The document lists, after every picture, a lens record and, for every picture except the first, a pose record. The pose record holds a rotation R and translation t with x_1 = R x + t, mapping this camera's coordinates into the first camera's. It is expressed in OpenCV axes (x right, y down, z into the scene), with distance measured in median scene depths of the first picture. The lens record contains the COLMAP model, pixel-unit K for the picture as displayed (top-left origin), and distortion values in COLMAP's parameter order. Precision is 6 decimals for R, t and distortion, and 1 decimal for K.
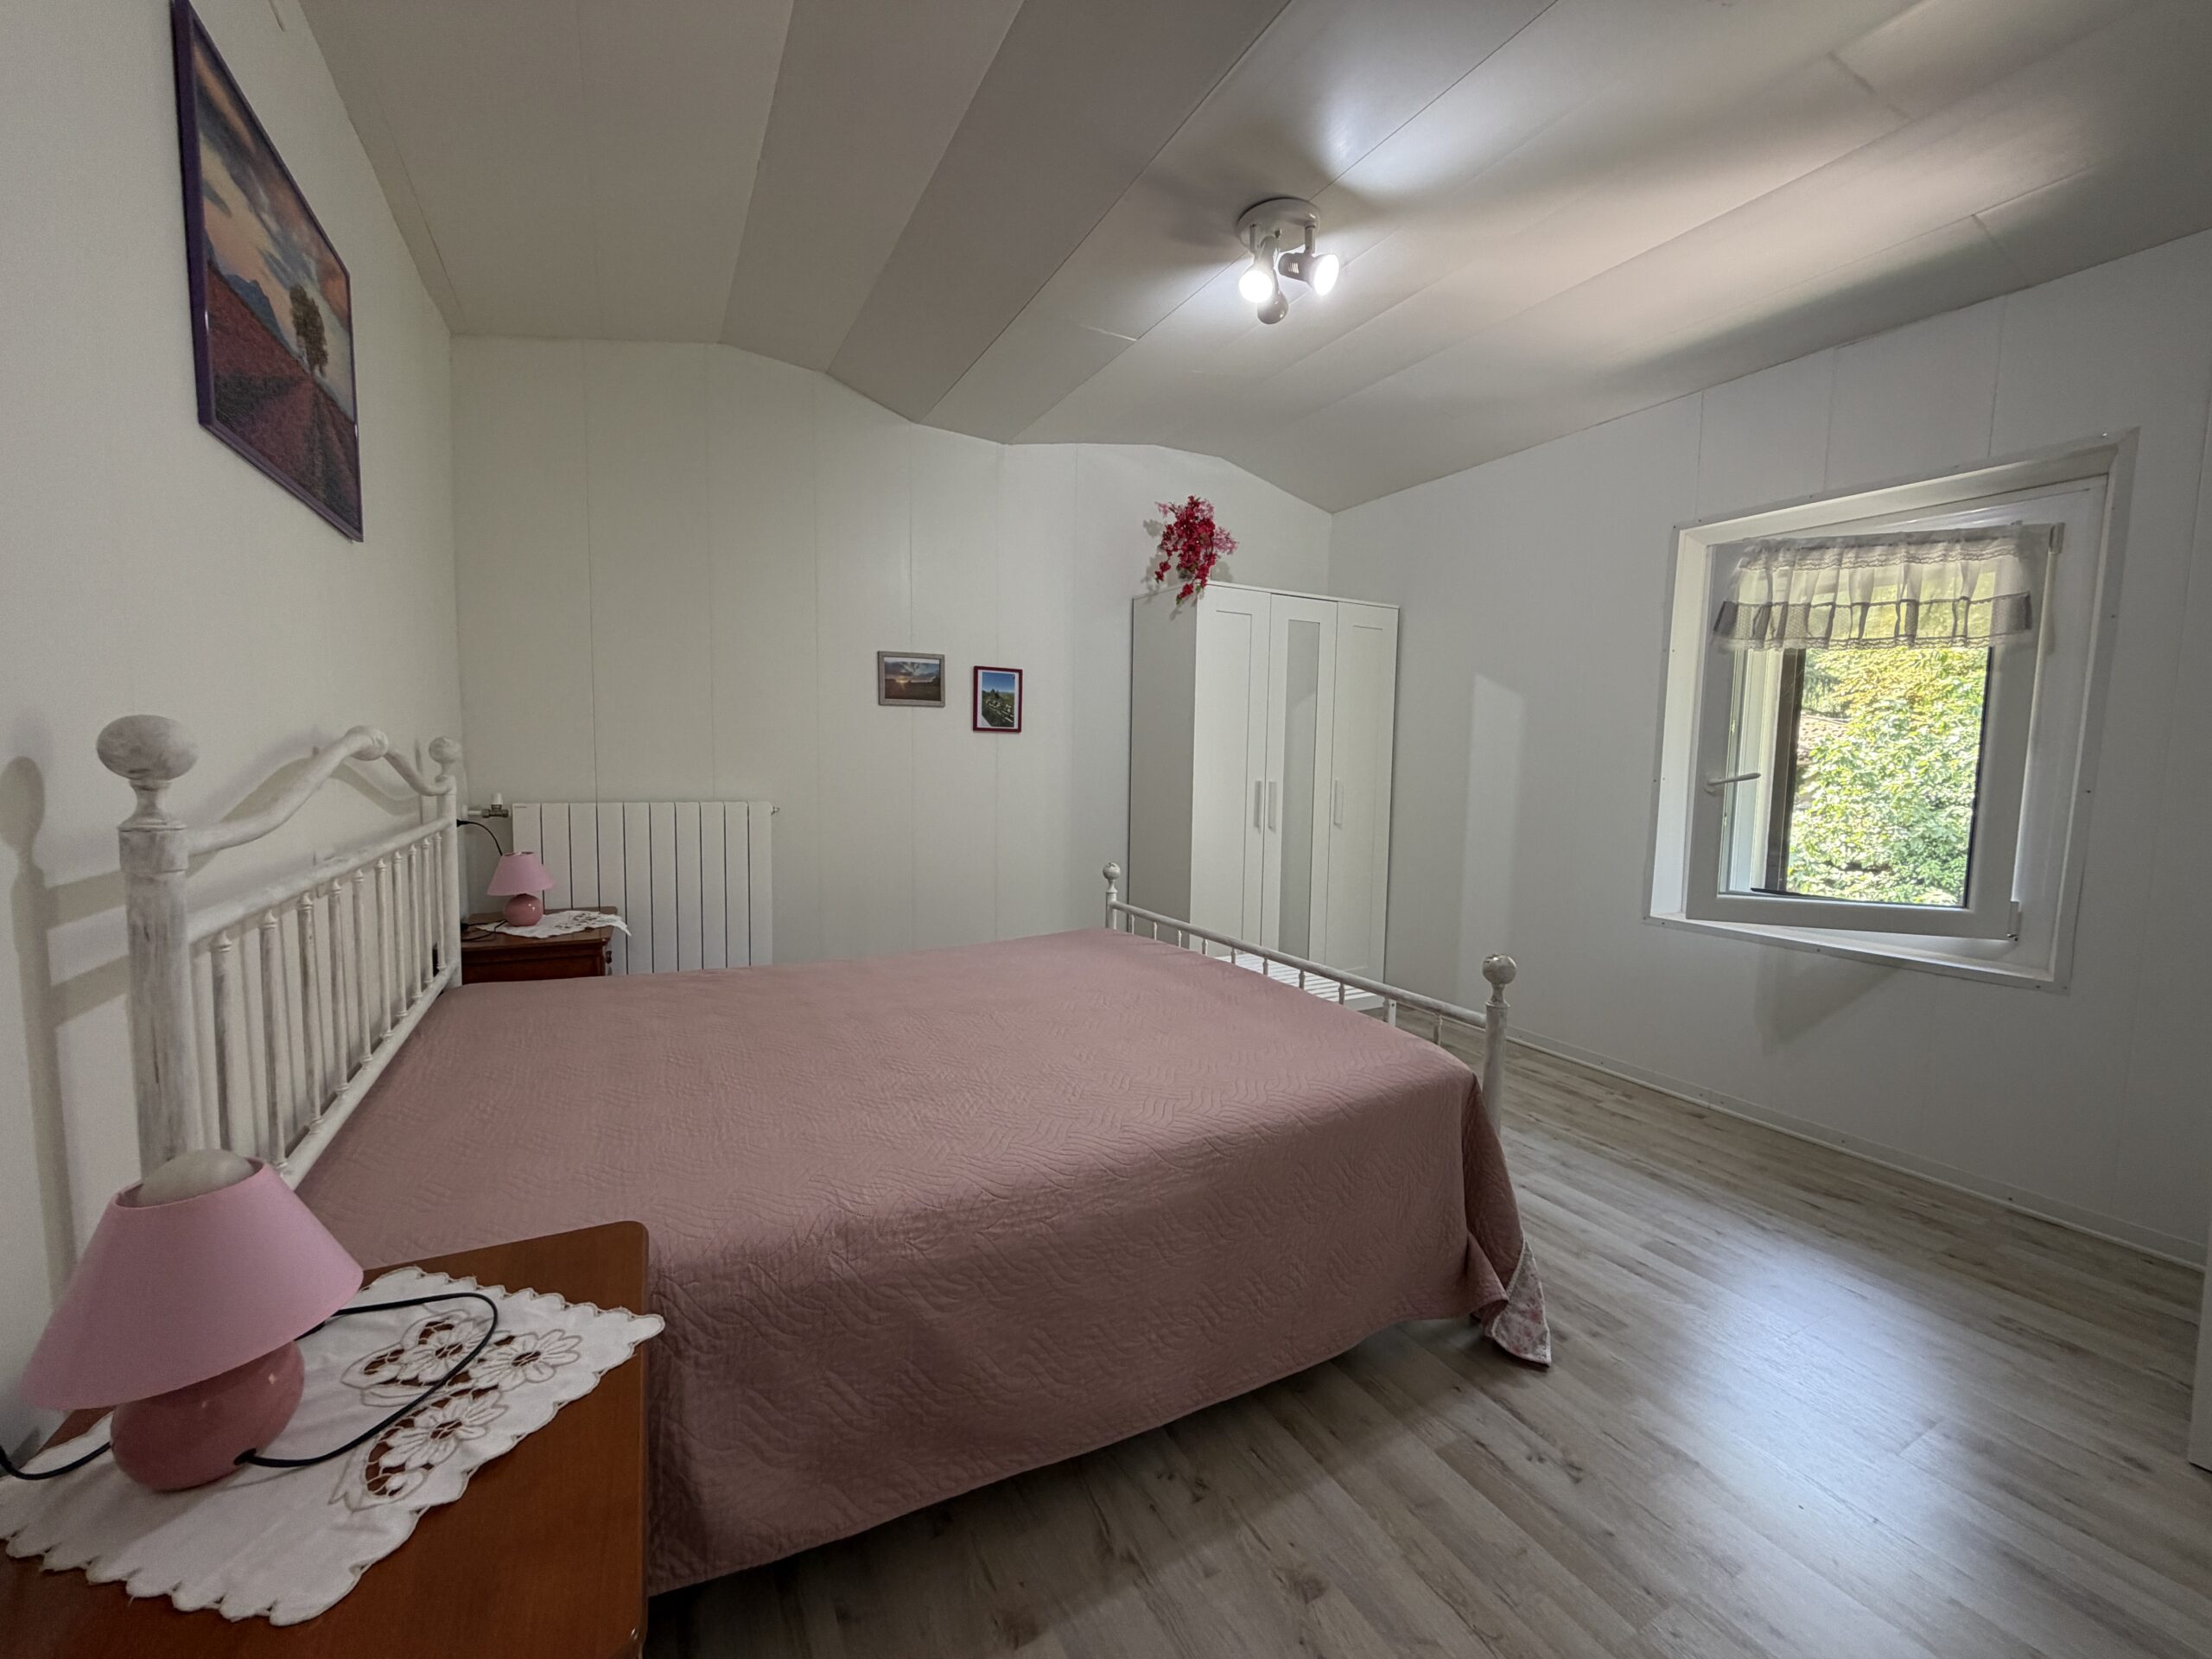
lens RADIAL K [[885.2, 0, 1099.8], [0, 885.2, 827.3], [0, 0, 1]] dist [-0.000757, 0.000301]
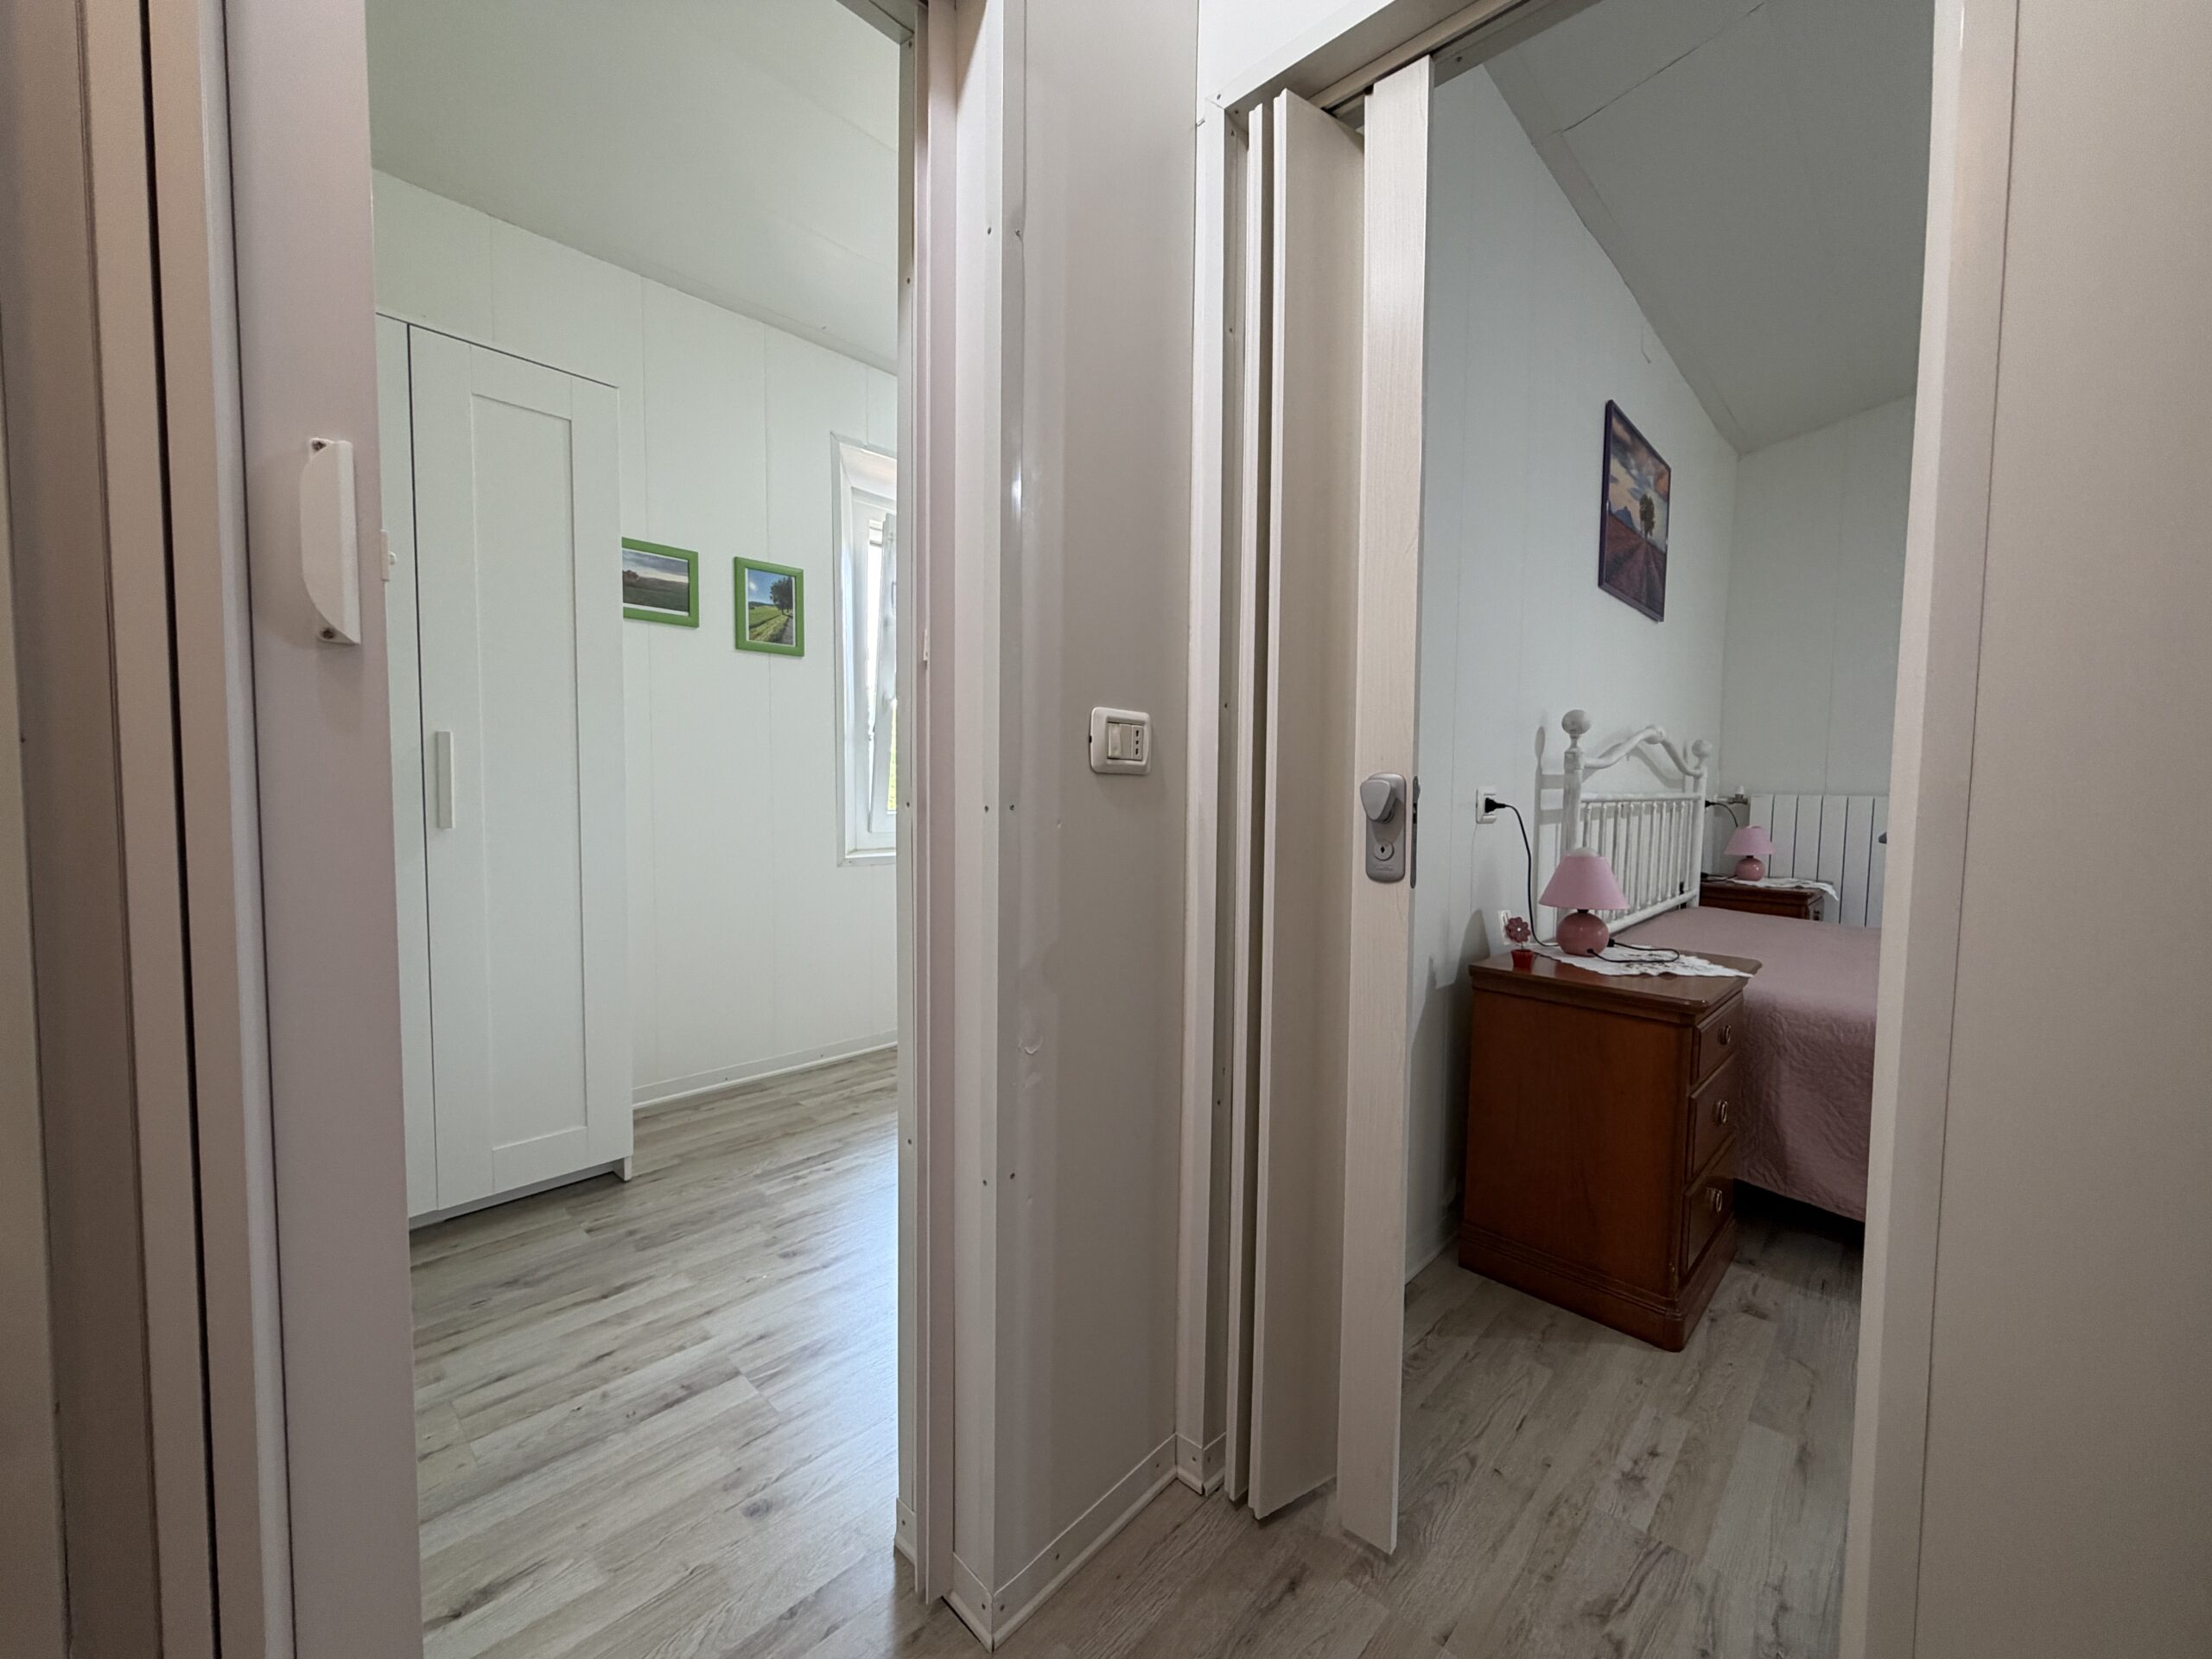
lens RADIAL K [[885.2, 0, 1099.8], [0, 885.2, 827.3], [0, 0, 1]] dist [-0.000757, 0.000301]
pose [[0.313348, 0.041661, -0.948724, 0.553031], [-0.086635, 0.996125, 0.015129, 0.170418], [0.945678, 0.077452, 0.315743, -0.641401]]
